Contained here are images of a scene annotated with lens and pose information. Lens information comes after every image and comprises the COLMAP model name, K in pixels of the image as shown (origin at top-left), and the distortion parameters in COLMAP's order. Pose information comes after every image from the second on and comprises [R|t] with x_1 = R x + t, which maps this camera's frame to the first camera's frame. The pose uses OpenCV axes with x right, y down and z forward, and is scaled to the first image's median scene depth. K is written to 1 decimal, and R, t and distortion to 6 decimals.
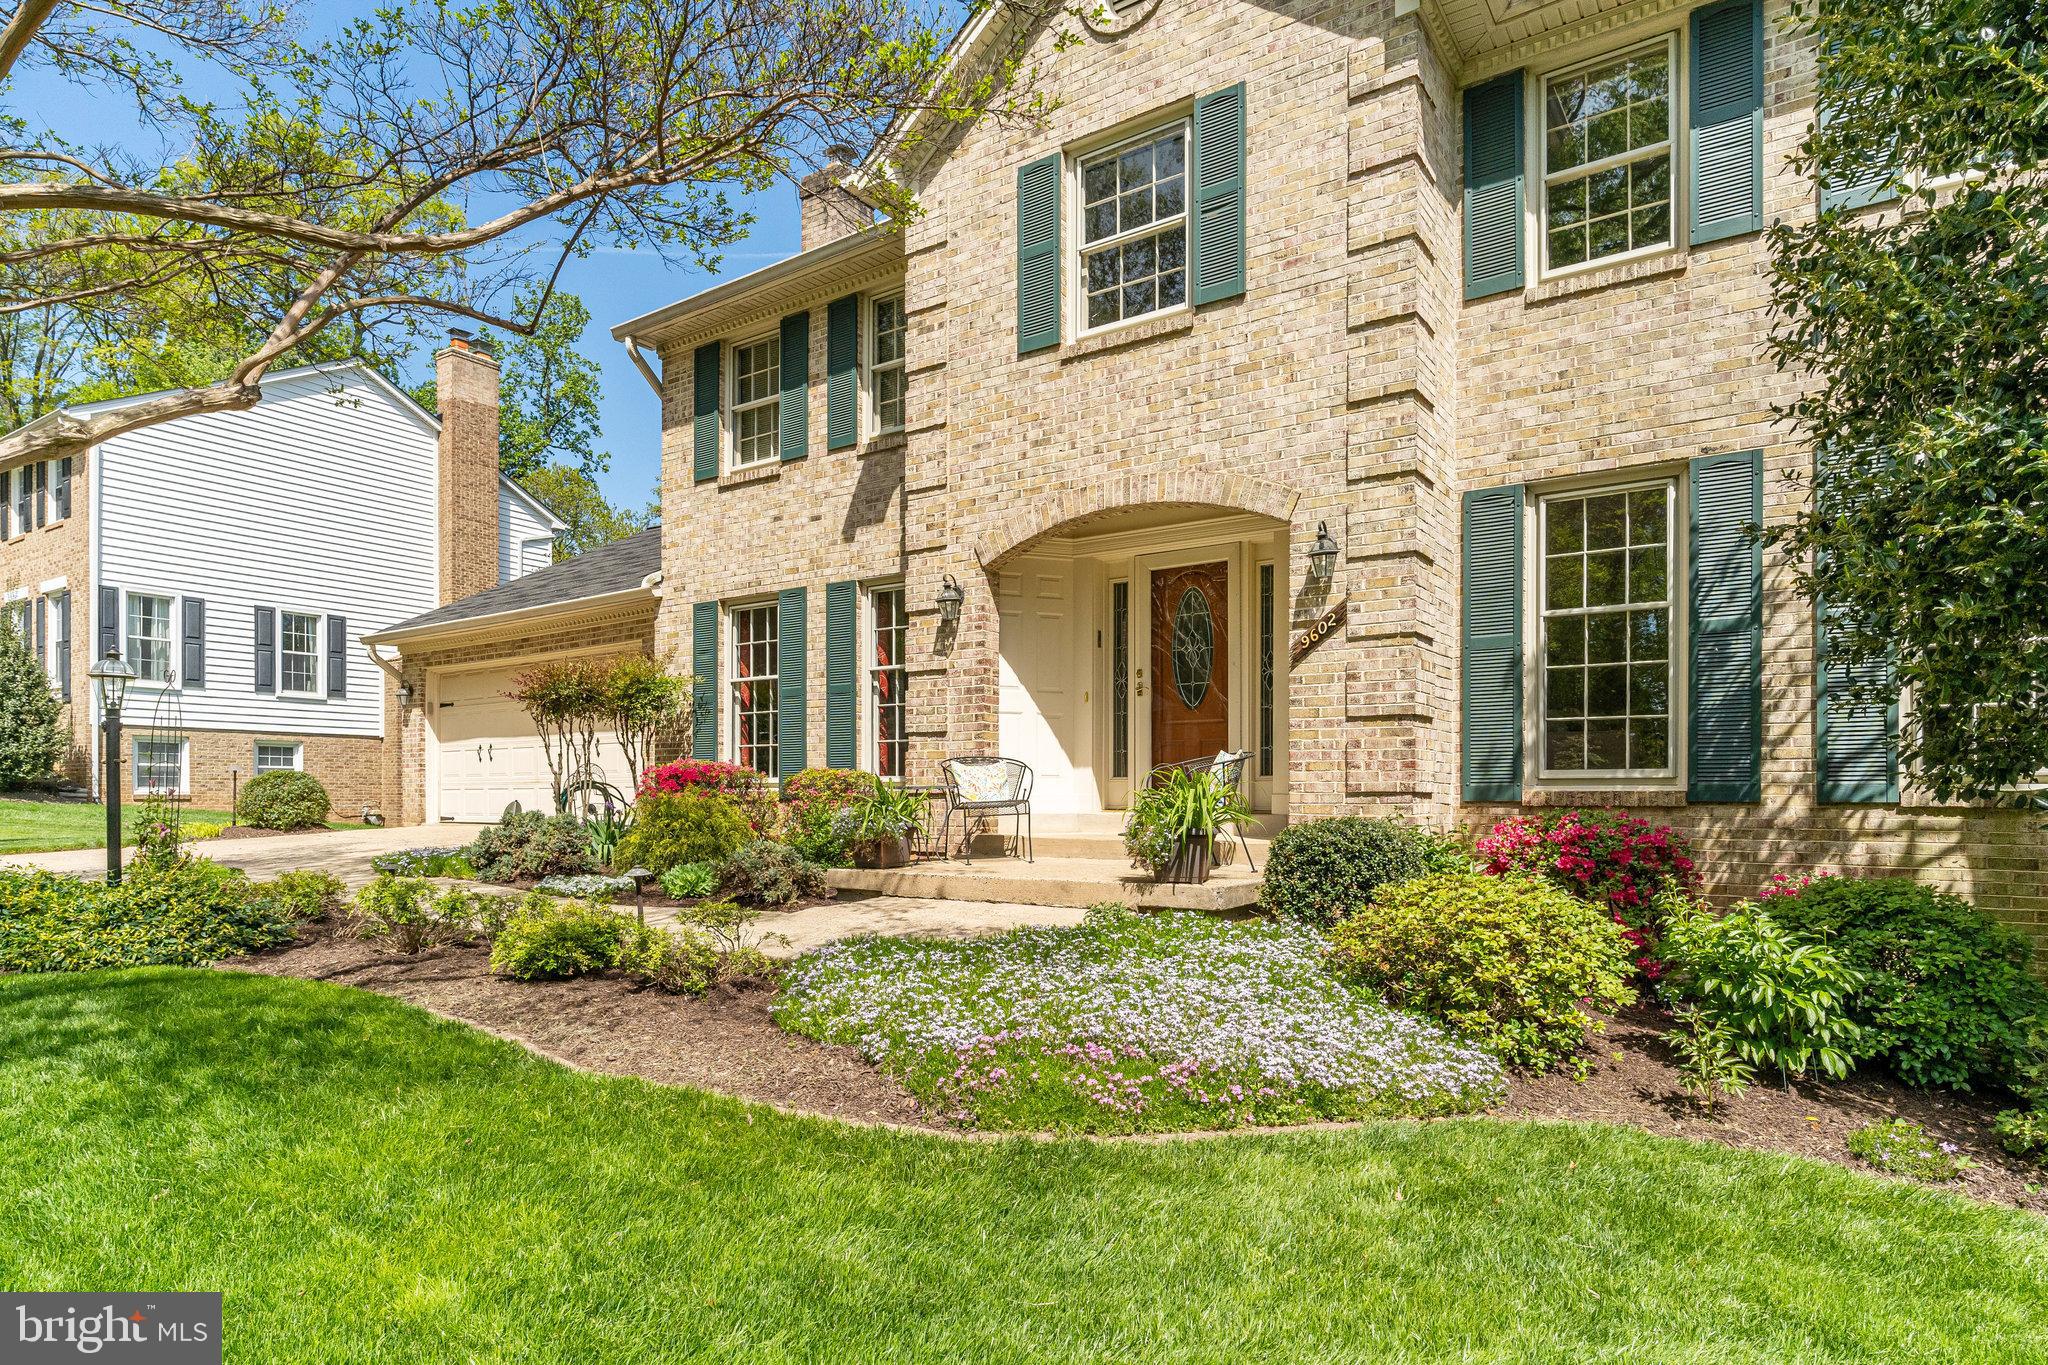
lens RADIAL K [[1127.3, 0, 1005.0], [0, 1127.3, 795.7], [0, 0, 1]] dist [-0.009090, 0.003566]
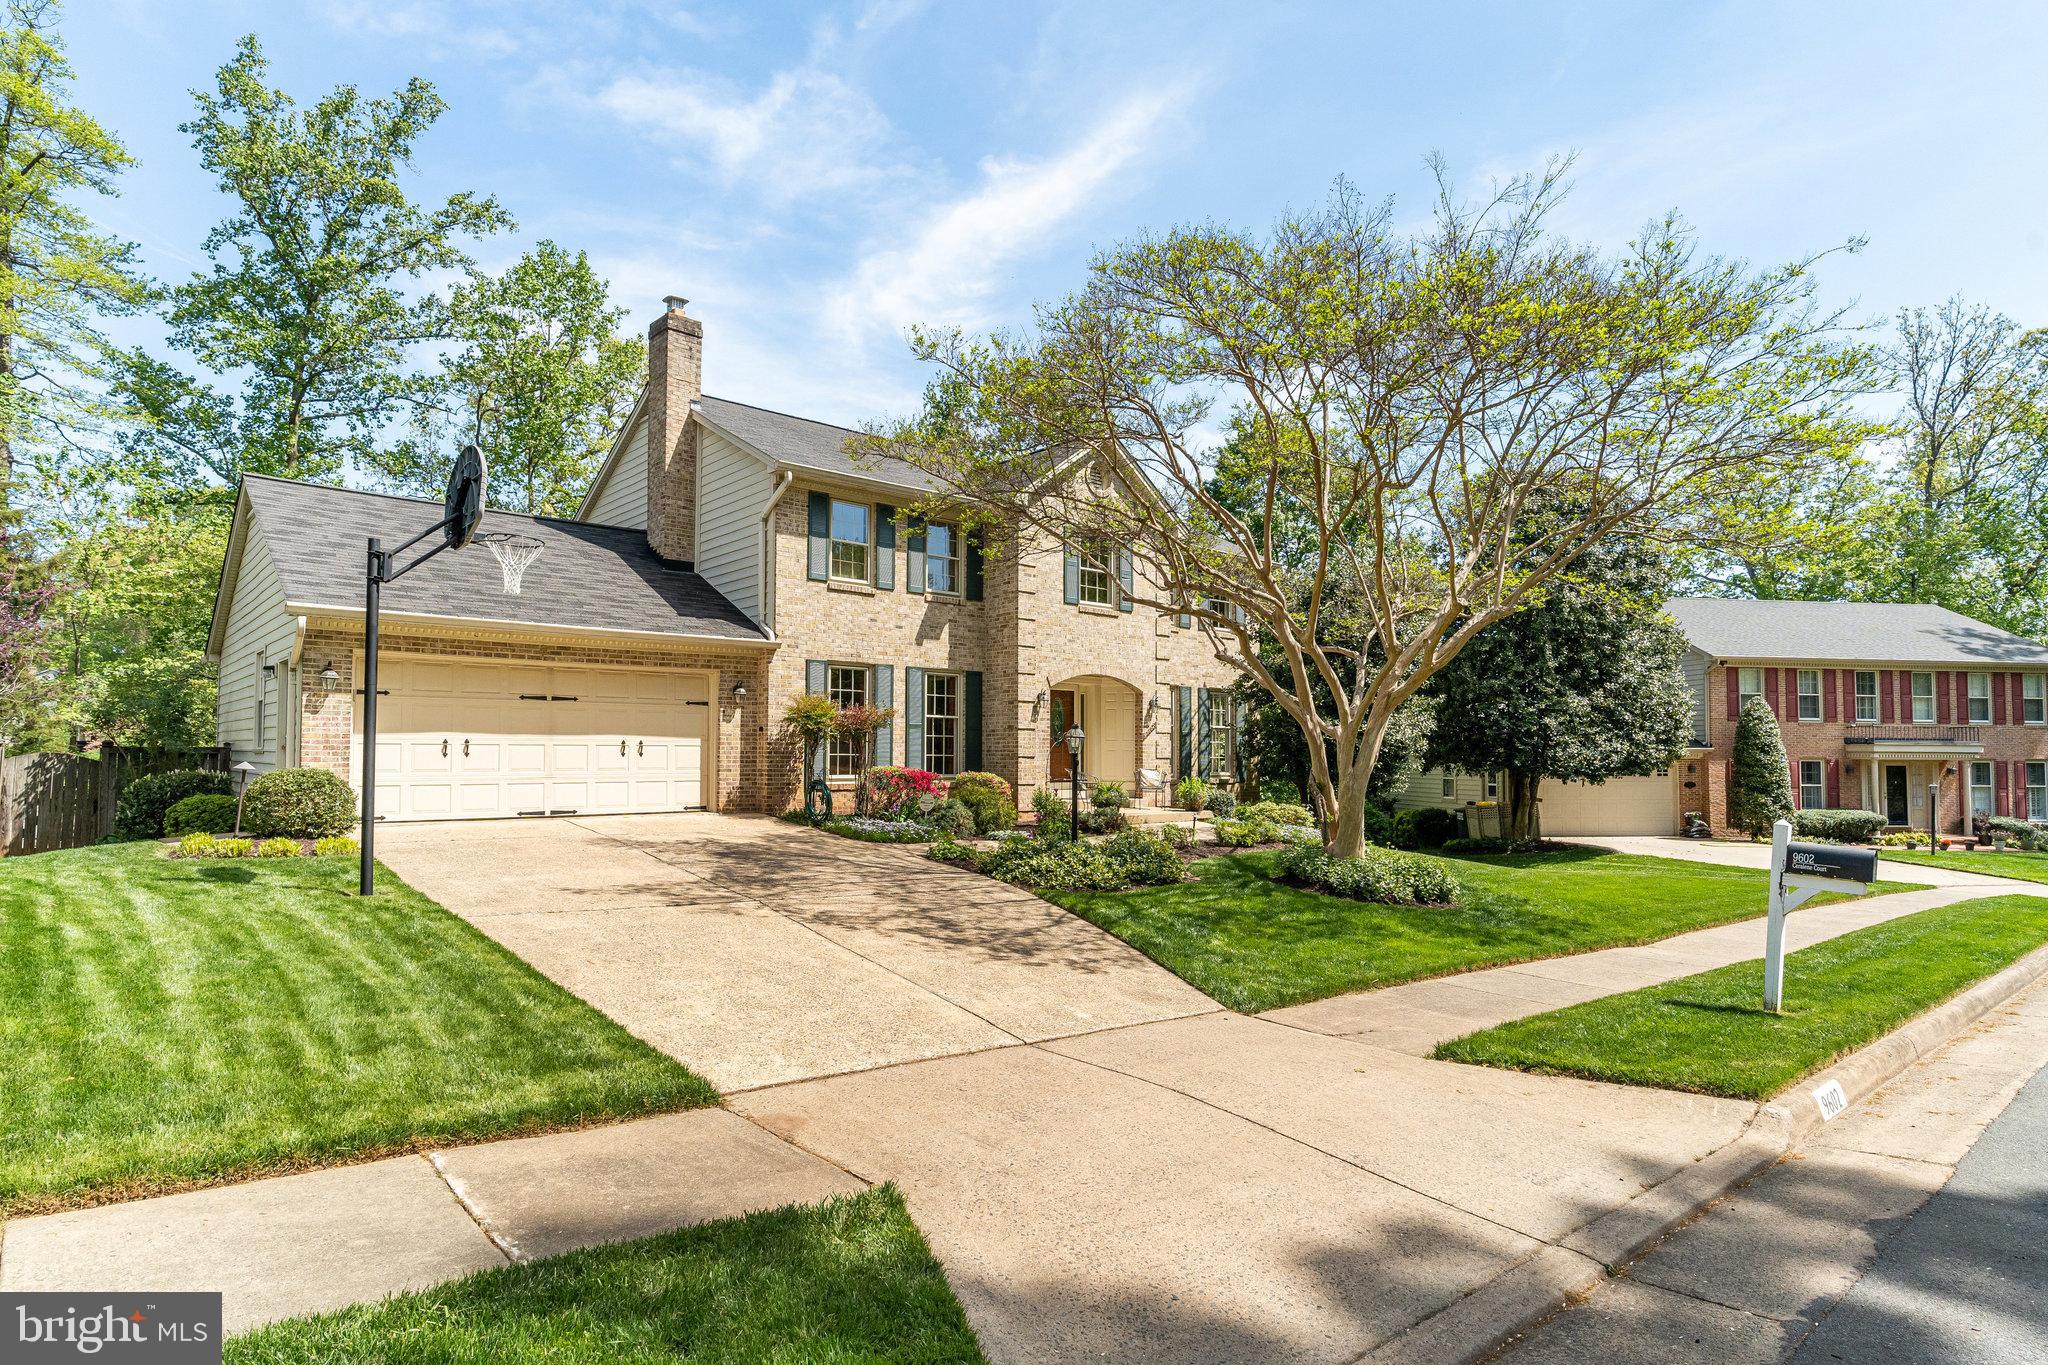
lens RADIAL K [[1127.3, 0, 1013.3], [0, 1127.3, 677.5], [0, 0, 1]] dist [-0.009090, 0.003566]
pose [[0.226208, 0.067464, 0.971740, -2.226424], [-0.002830, 0.997640, -0.068604, -0.059063], [-0.974075, 0.012769, 0.225865, 0.526786]]
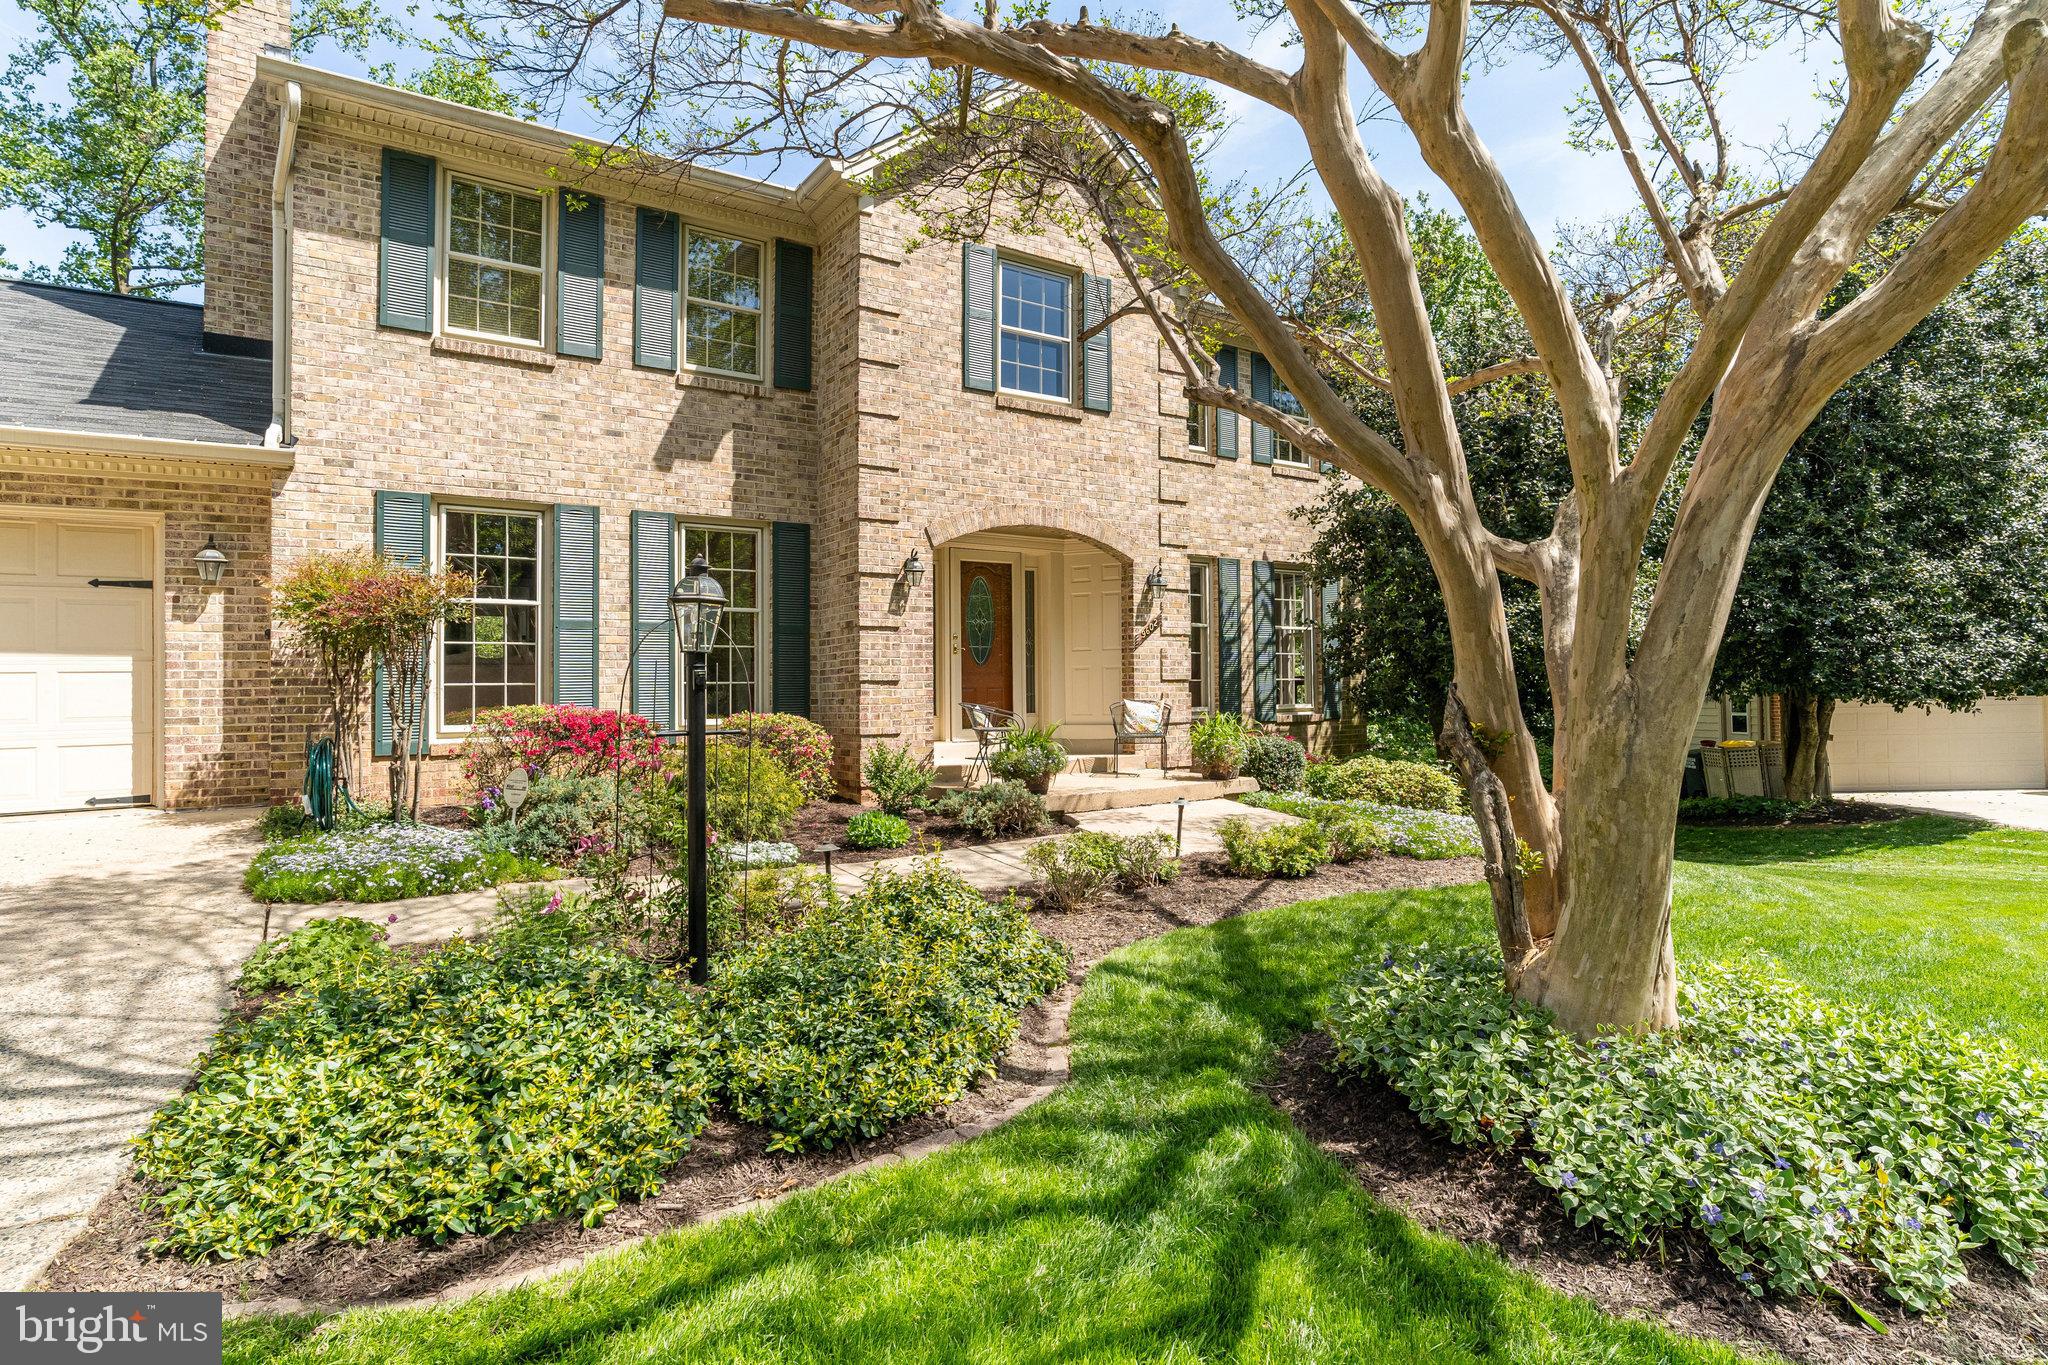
lens RADIAL K [[1127.3, 0, 1013.5], [0, 1127.3, 682.2], [0, 0, 1]] dist [-0.009090, 0.003566]
pose [[0.337356, 0.005020, 0.941364, -1.095495], [0.020663, 0.999705, -0.012736, -0.037631], [-0.941150, 0.023748, 0.337153, 0.492694]]
